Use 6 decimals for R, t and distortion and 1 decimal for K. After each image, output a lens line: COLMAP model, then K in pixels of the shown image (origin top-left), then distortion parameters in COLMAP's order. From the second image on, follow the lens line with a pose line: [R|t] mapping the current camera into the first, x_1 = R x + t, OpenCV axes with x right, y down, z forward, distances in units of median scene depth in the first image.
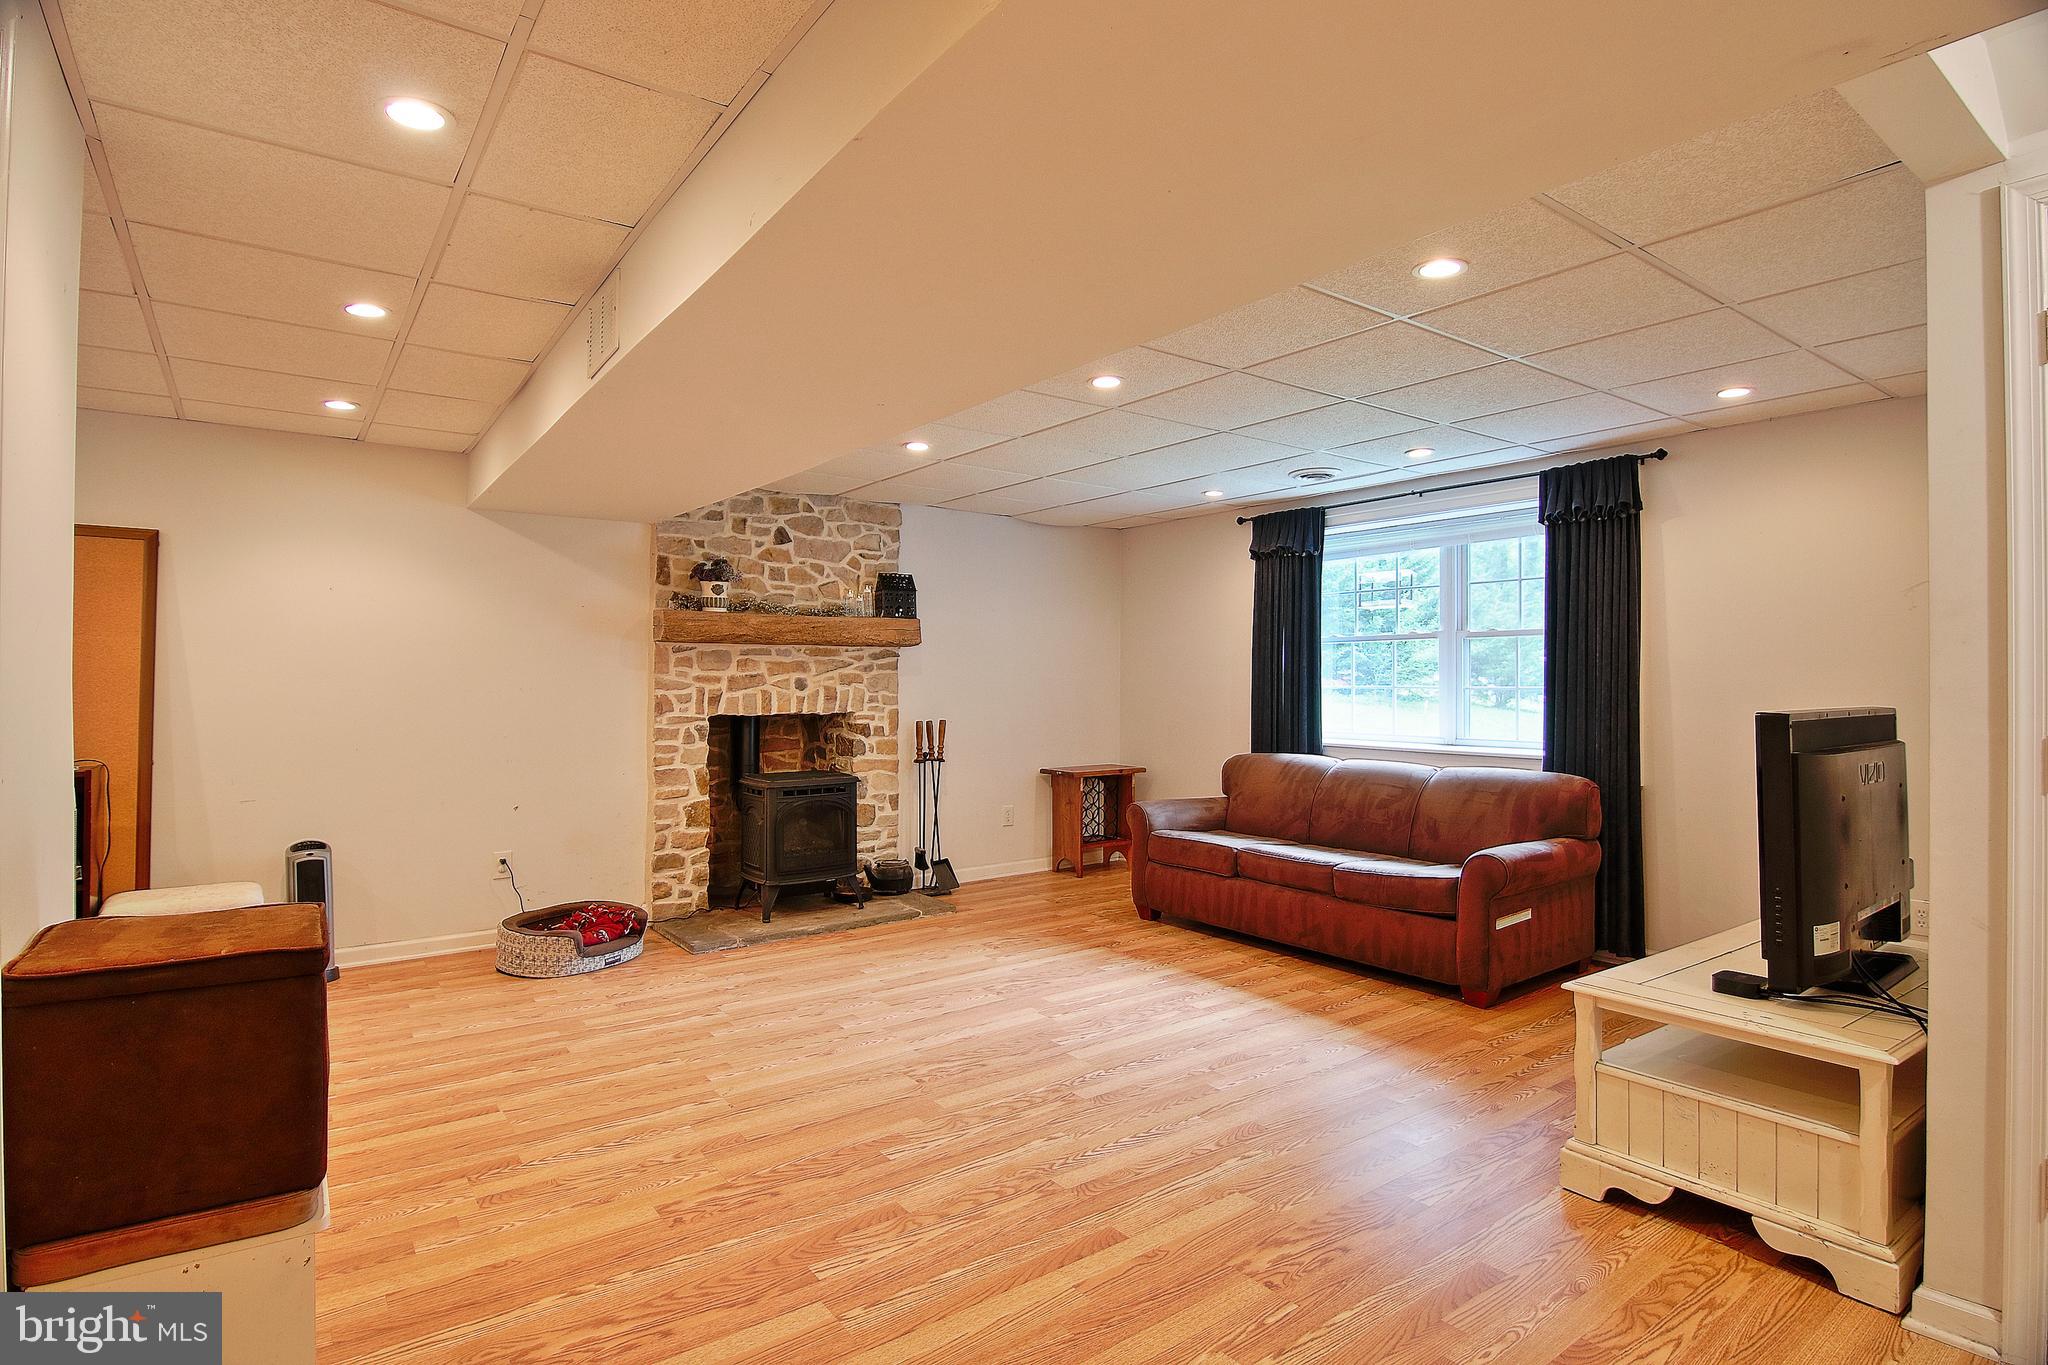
lens RADIAL K [[1033.6, 0, 1022.1], [0, 1033.6, 670.9], [0, 0, 1]] dist [-0.002652, -0.016138]
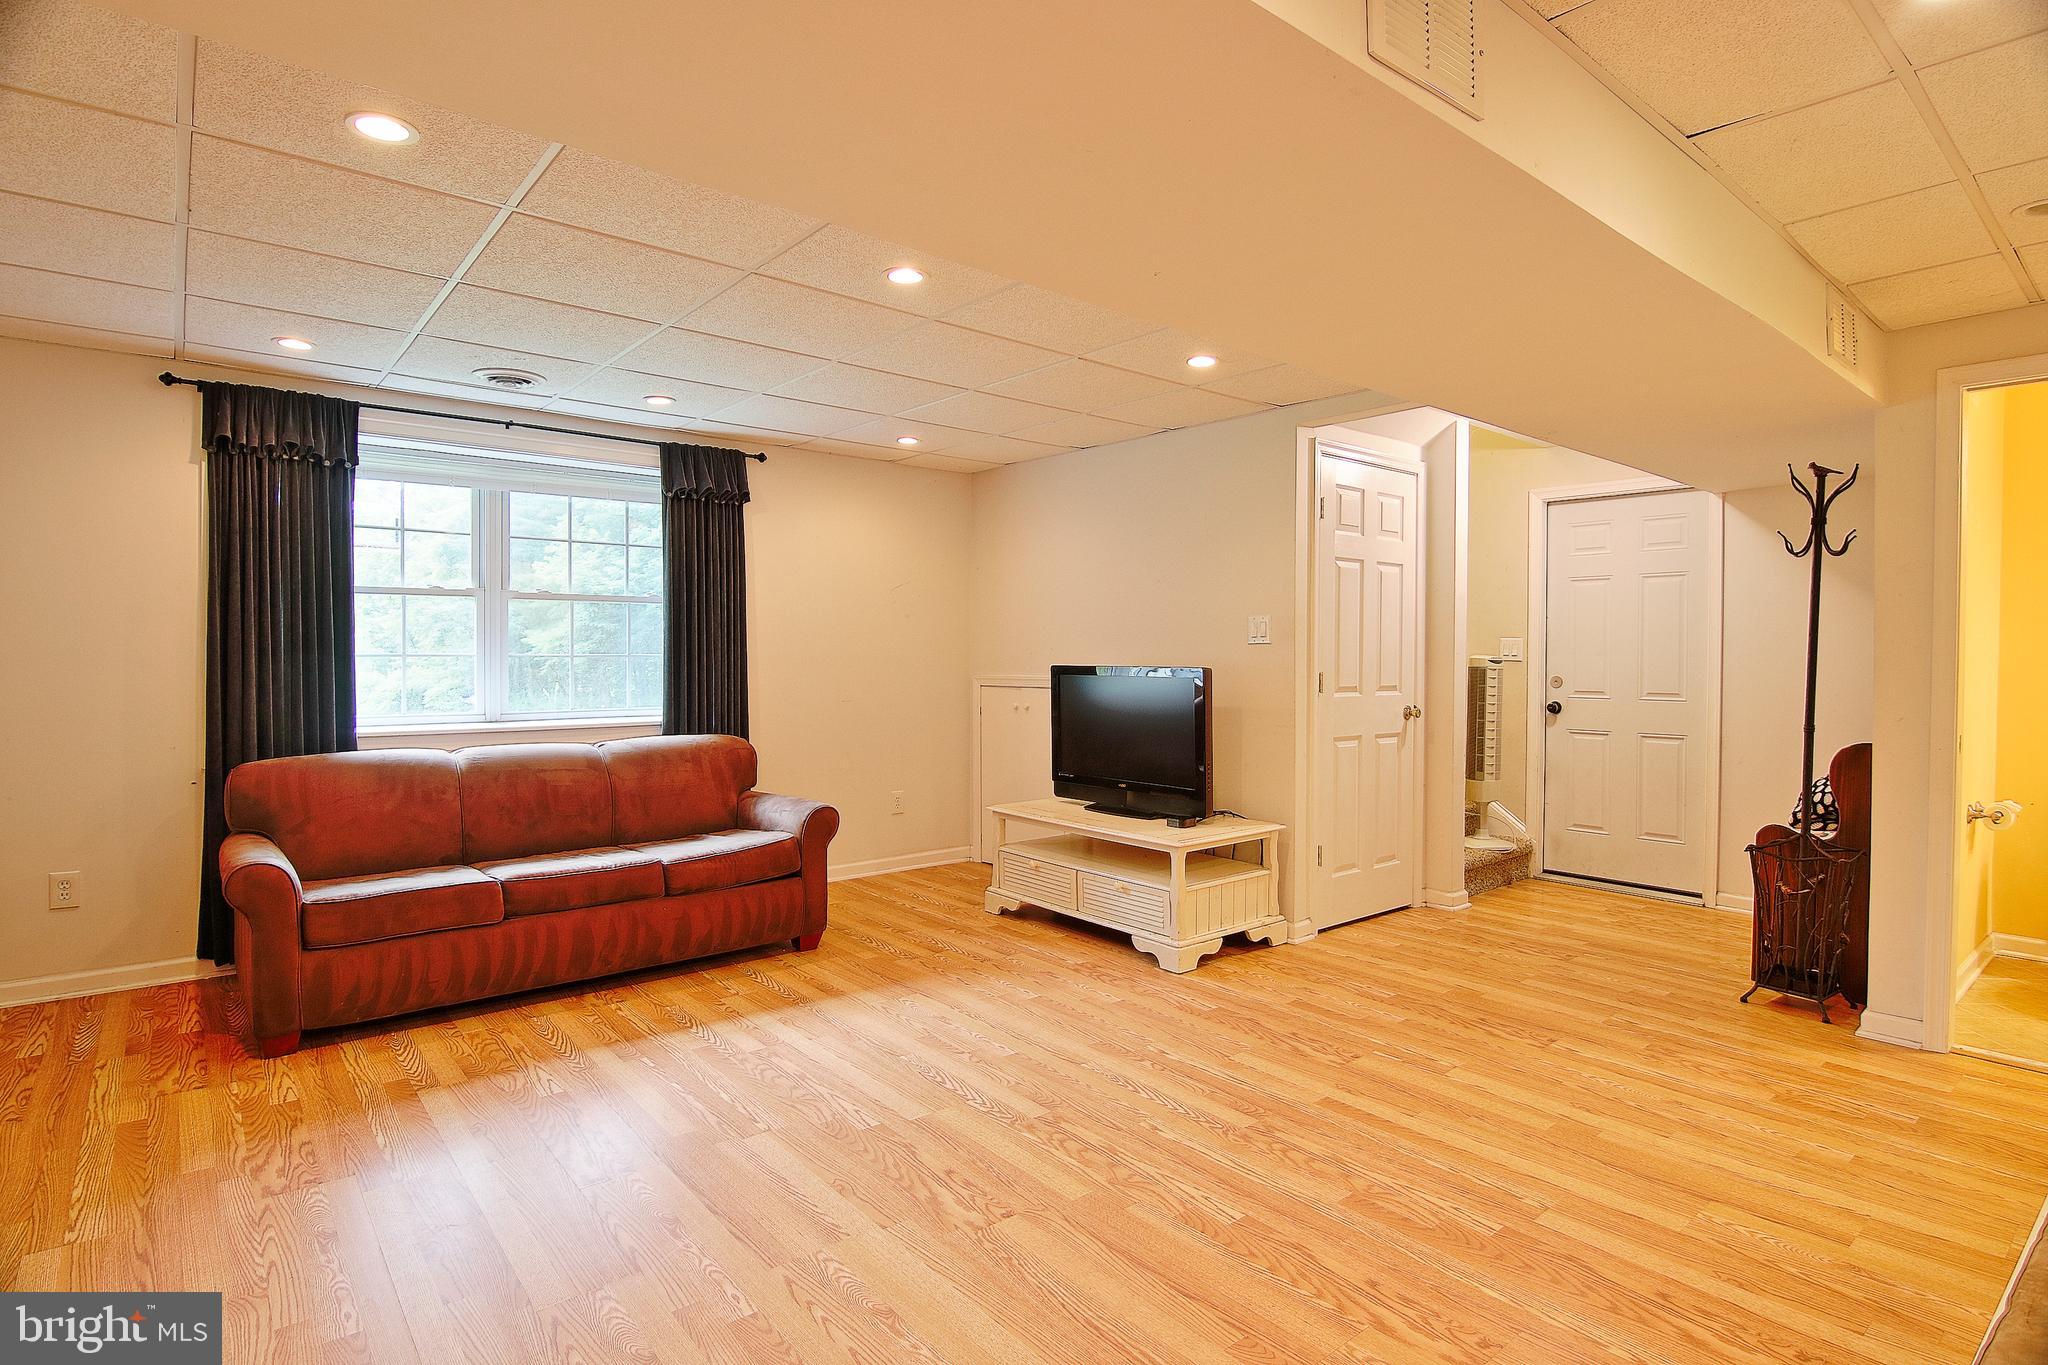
lens RADIAL K [[1033.6, 0, 1022.1], [0, 1033.6, 670.9], [0, 0, 1]] dist [-0.002652, -0.016138]
pose [[-0.053803, -0.018629, 0.998378, -0.744021], [-0.013601, 0.999747, 0.017922, 0.012107], [-0.998459, -0.012615, -0.054043, 0.964954]]
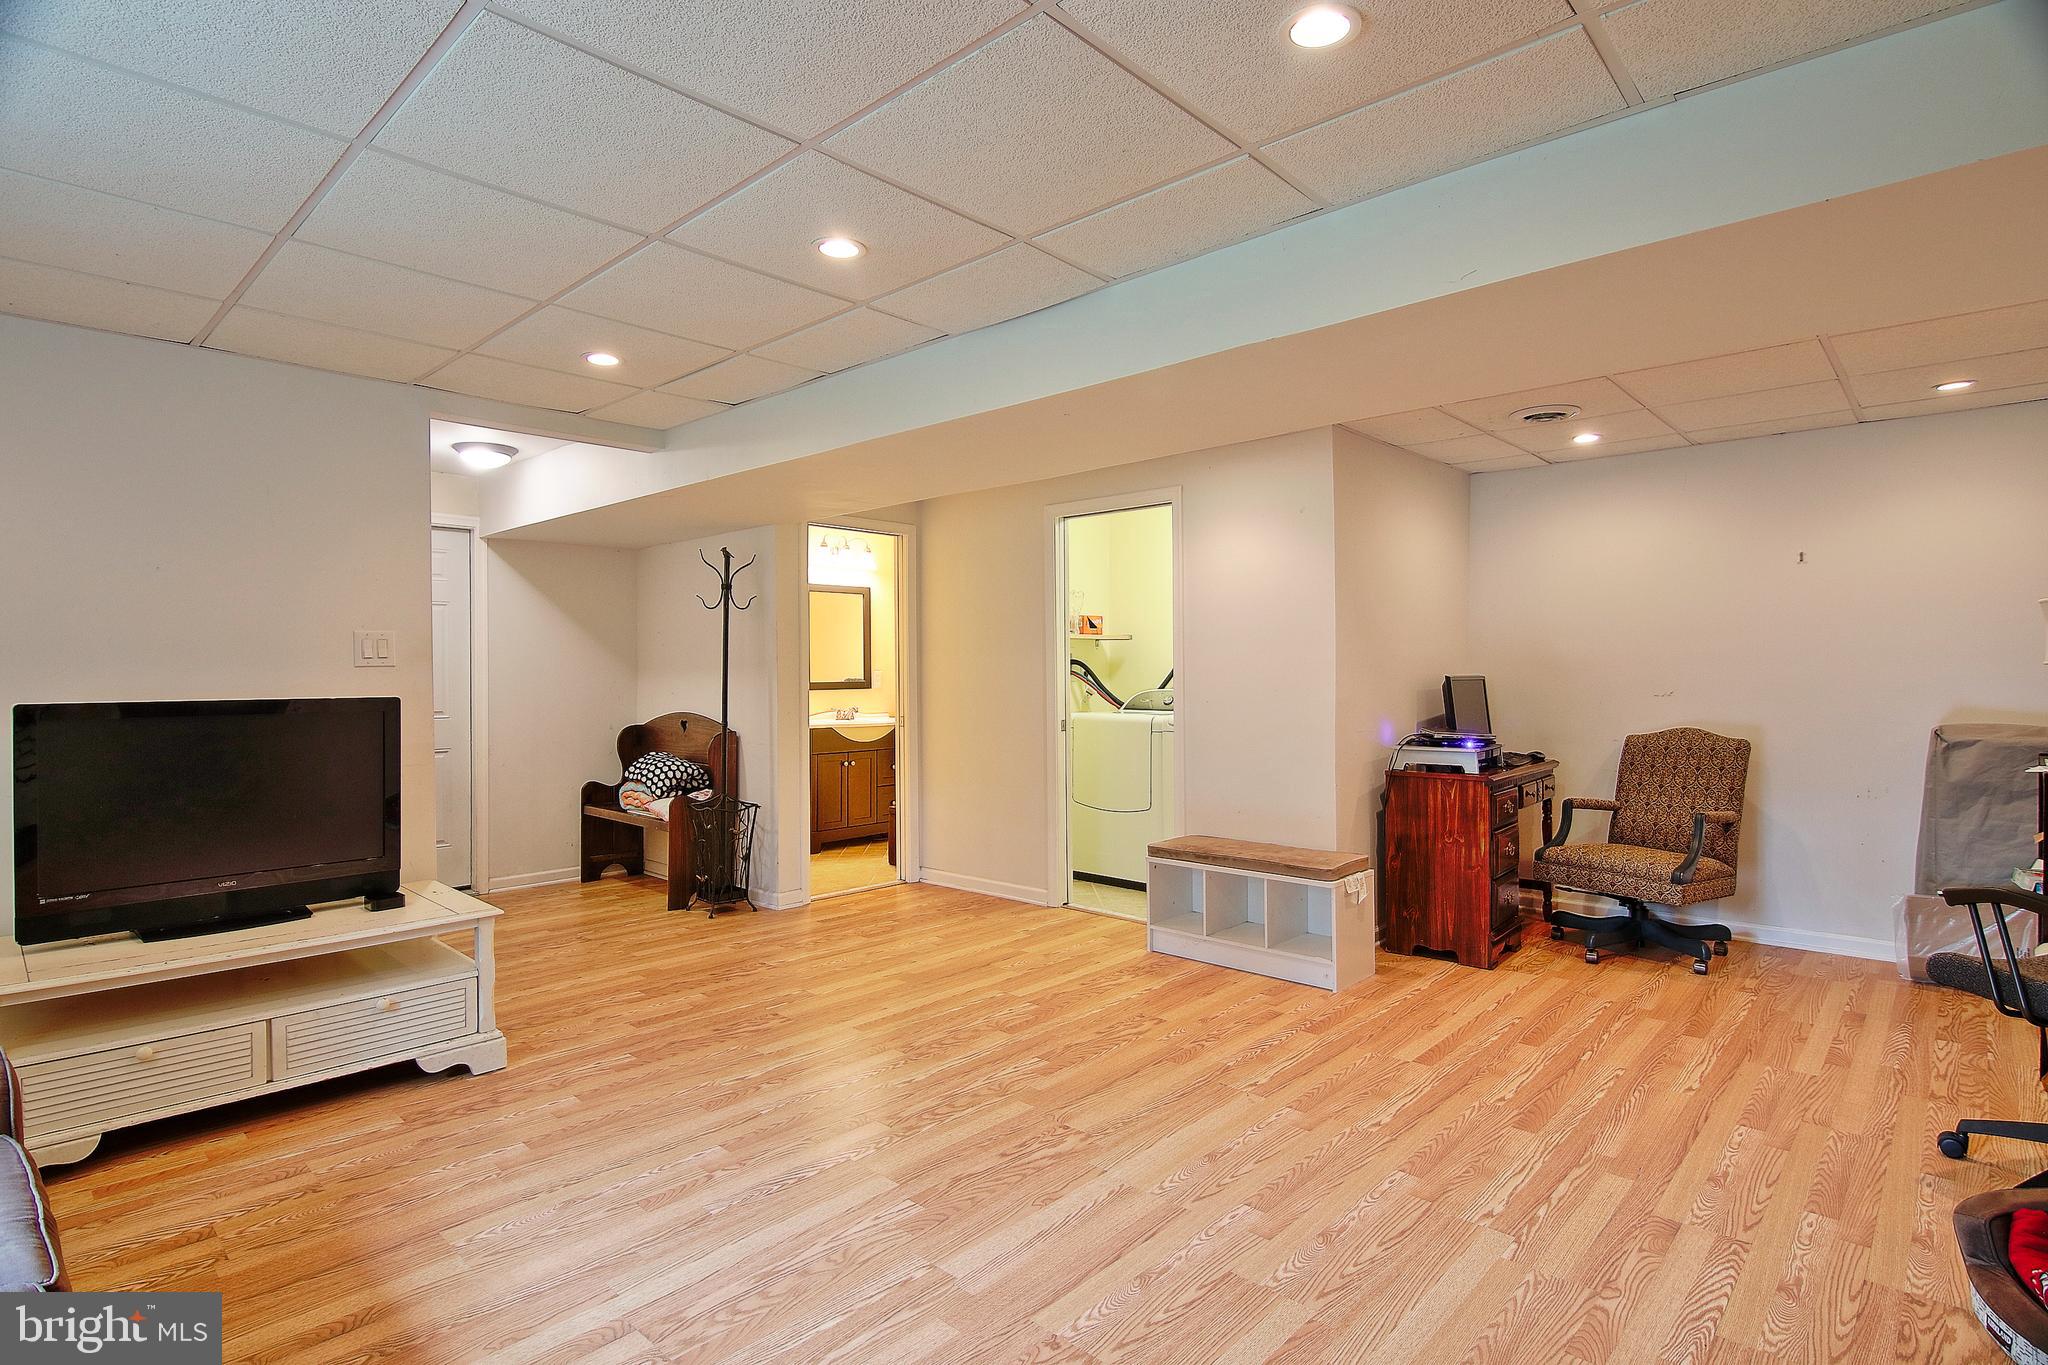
lens RADIAL K [[1033.6, 0, 1022.1], [0, 1033.6, 670.9], [0, 0, 1]] dist [-0.002652, -0.016138]
pose [[-0.983066, 0.003057, -0.183229, 0.090697], [0.005047, 0.999933, -0.010396, 0.015909], [0.183185, -0.011145, -0.983015, 1.740710]]
